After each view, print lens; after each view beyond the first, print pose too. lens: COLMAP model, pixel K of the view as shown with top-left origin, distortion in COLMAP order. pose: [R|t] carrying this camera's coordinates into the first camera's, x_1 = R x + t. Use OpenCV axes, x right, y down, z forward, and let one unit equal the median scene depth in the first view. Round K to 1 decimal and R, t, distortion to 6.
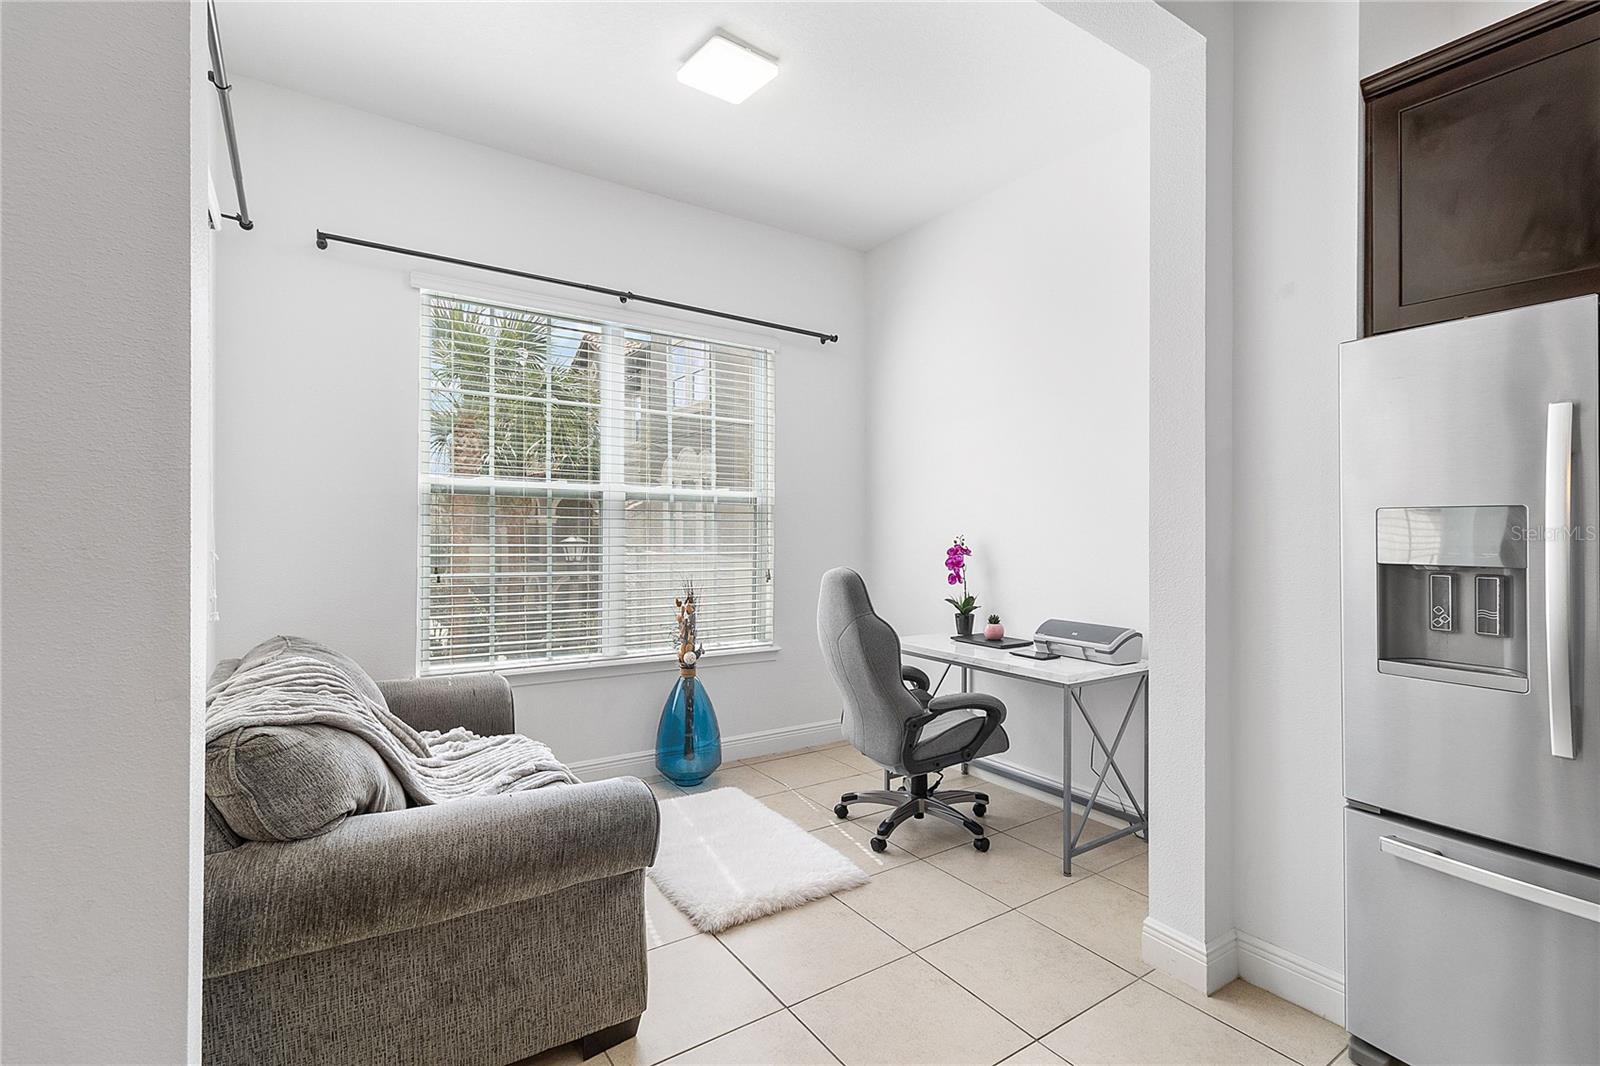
lens RADIAL K [[737.1, 0, 832.8], [0, 737.1, 546.5], [0, 0, 1]] dist [-0.001388, -0.000100]
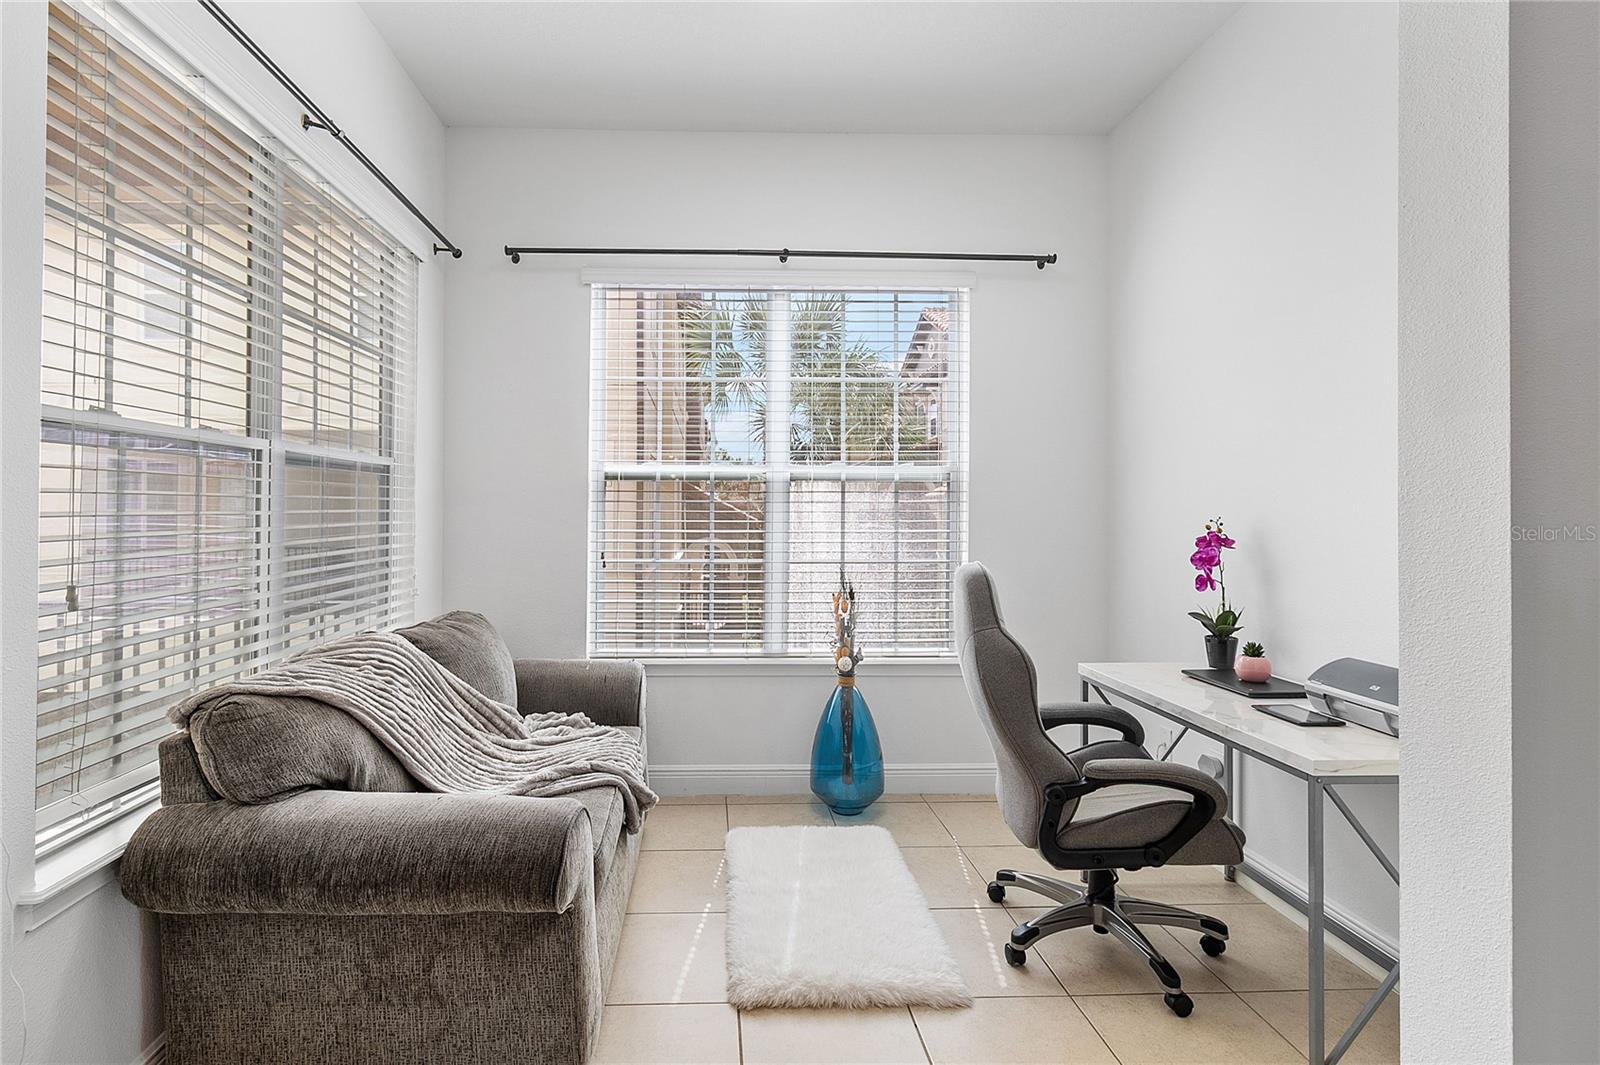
lens RADIAL K [[782.6, 0, 764.1], [0, 782.6, 525.0], [0, 0, 1]] dist [0.002346, -0.000001]
pose [[0.834702, -0.001414, -0.550699, 0.263524], [-0.003465, 0.999963, -0.007820, -0.001918], [0.550690, 0.008436, 0.834667, 0.224506]]
